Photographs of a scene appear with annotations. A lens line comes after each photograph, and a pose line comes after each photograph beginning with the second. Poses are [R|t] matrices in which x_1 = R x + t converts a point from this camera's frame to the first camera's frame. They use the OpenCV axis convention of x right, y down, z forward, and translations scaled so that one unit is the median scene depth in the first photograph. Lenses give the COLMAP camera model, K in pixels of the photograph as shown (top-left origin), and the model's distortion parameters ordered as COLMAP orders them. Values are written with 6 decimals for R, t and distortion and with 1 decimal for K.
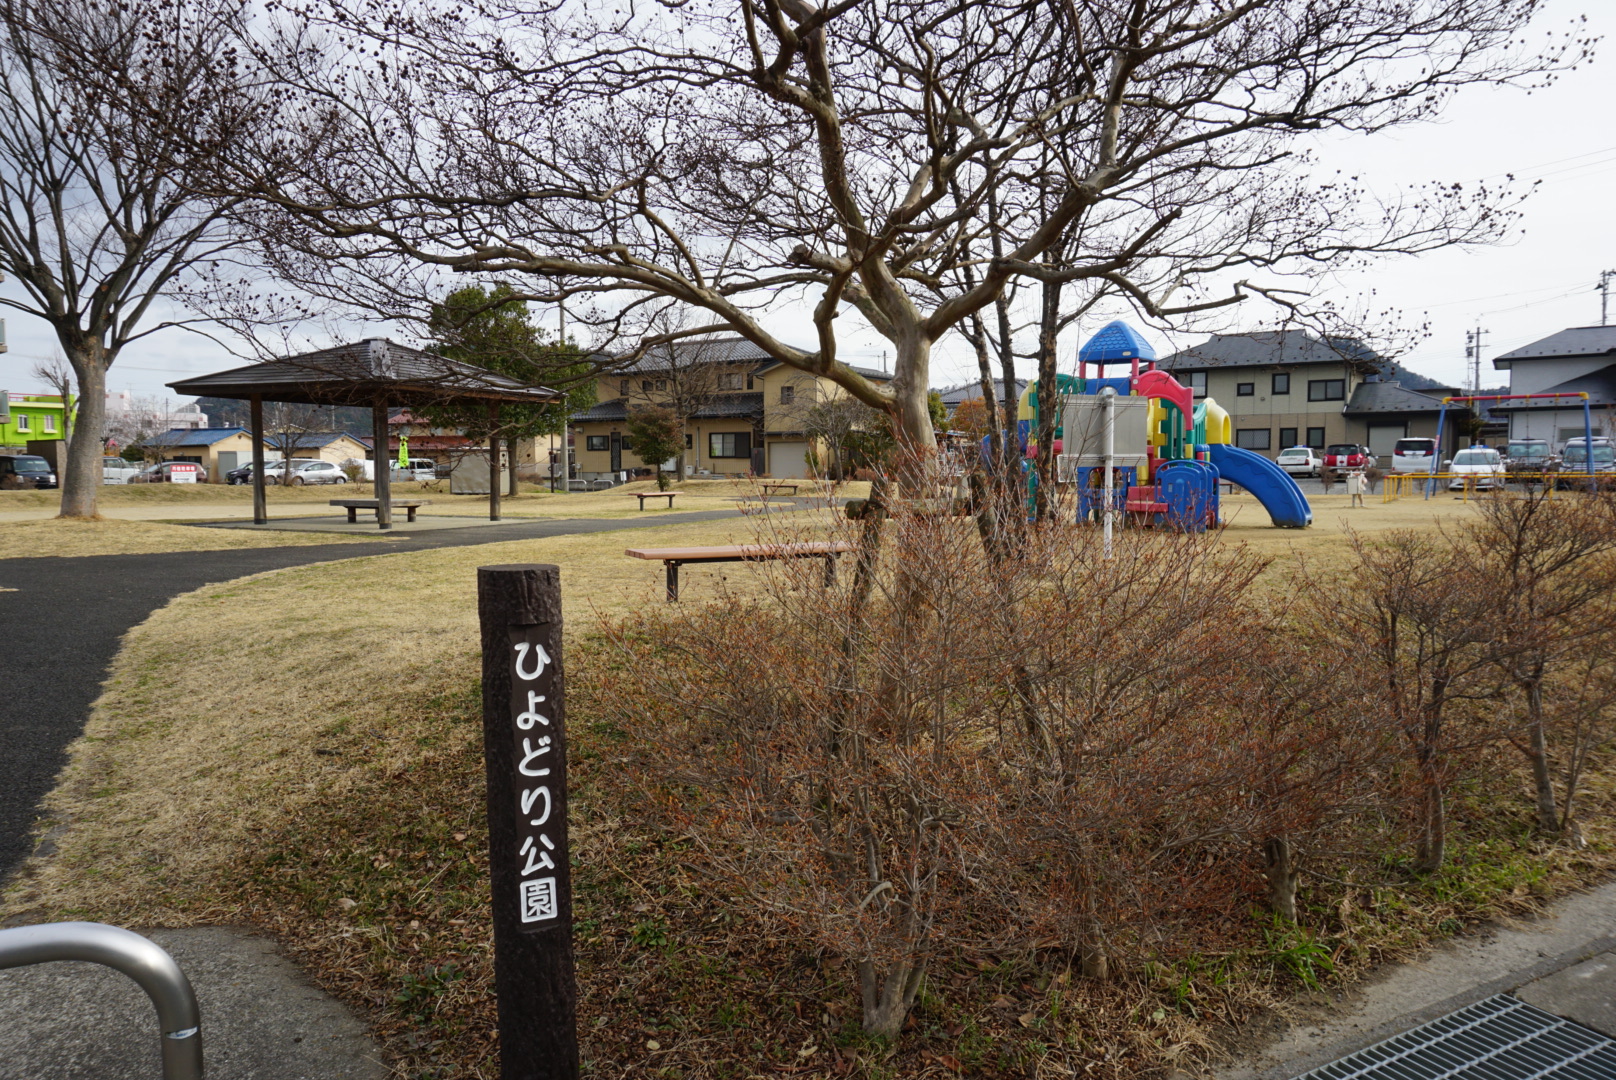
lens RADIAL K [[1095.2, 0, 800.1], [0, 1095.2, 533.8], [0, 0, 1]] dist [-0.046320, 0.054511]
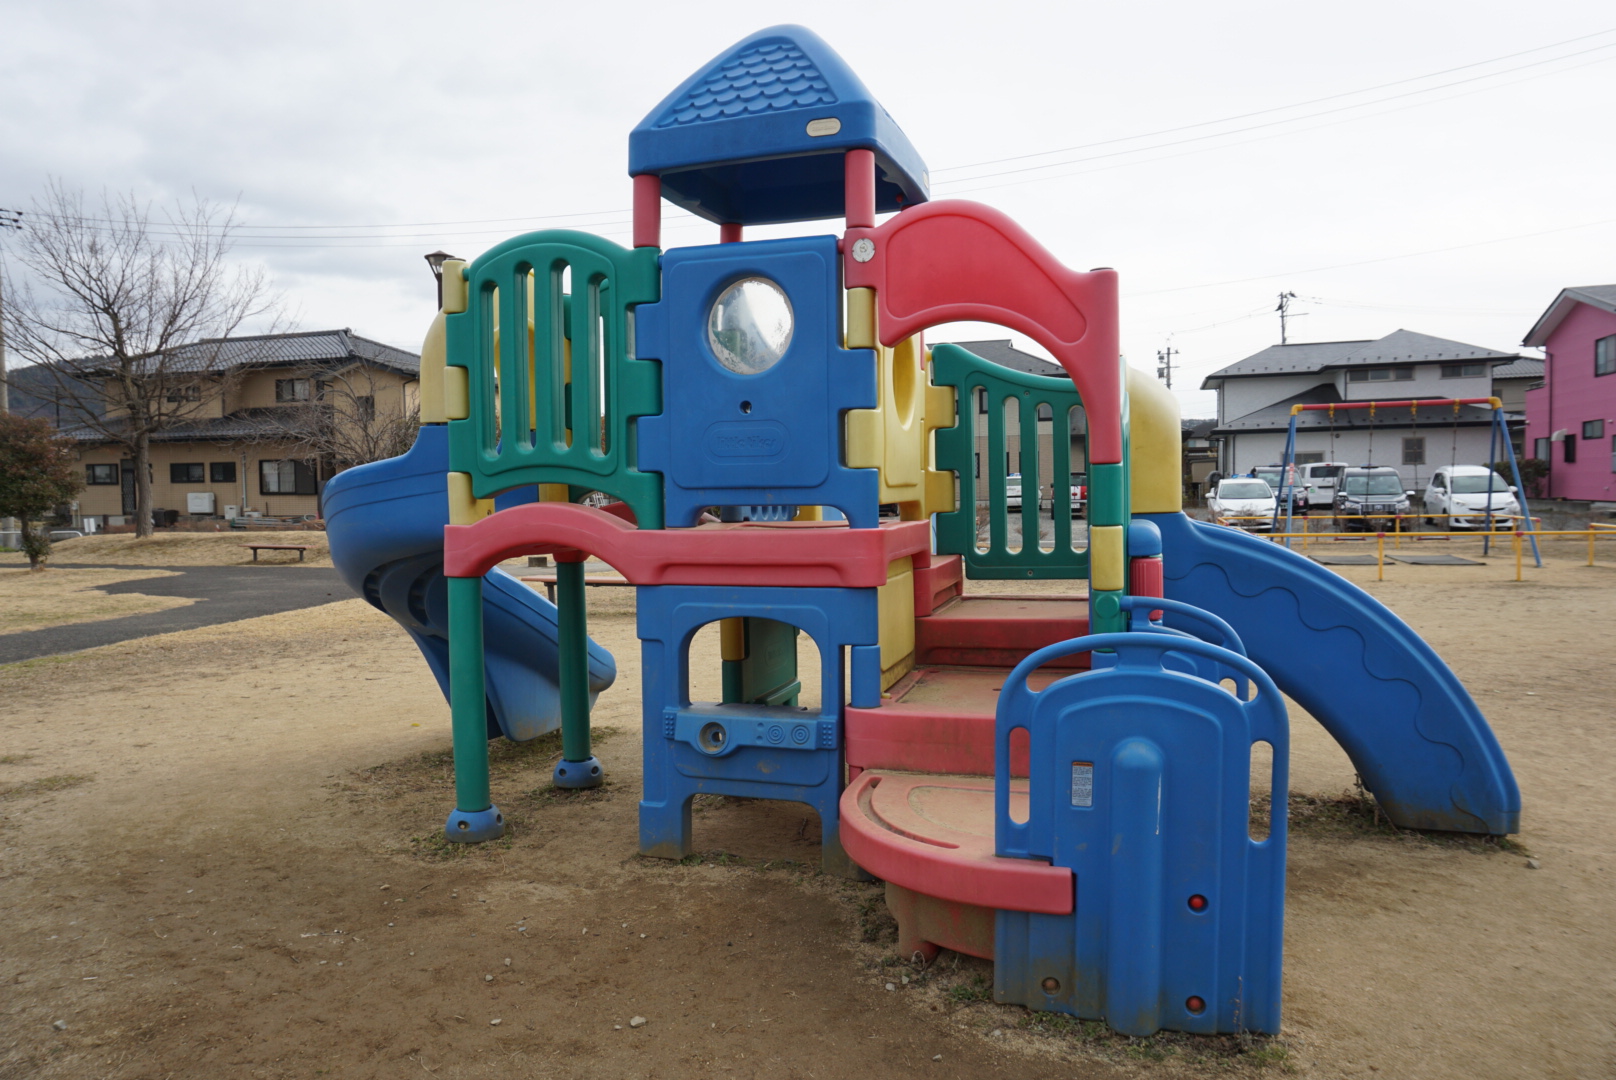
lens RADIAL K [[1095.2, 0, 800.1], [0, 1095.2, 533.8], [0, 0, 1]] dist [-0.046320, 0.054511]
pose [[0.962439, -0.019545, 0.270793, 0.064430], [0.025625, 0.999492, -0.018937, -0.020946], [-0.270286, 0.025165, 0.962451, 0.216988]]
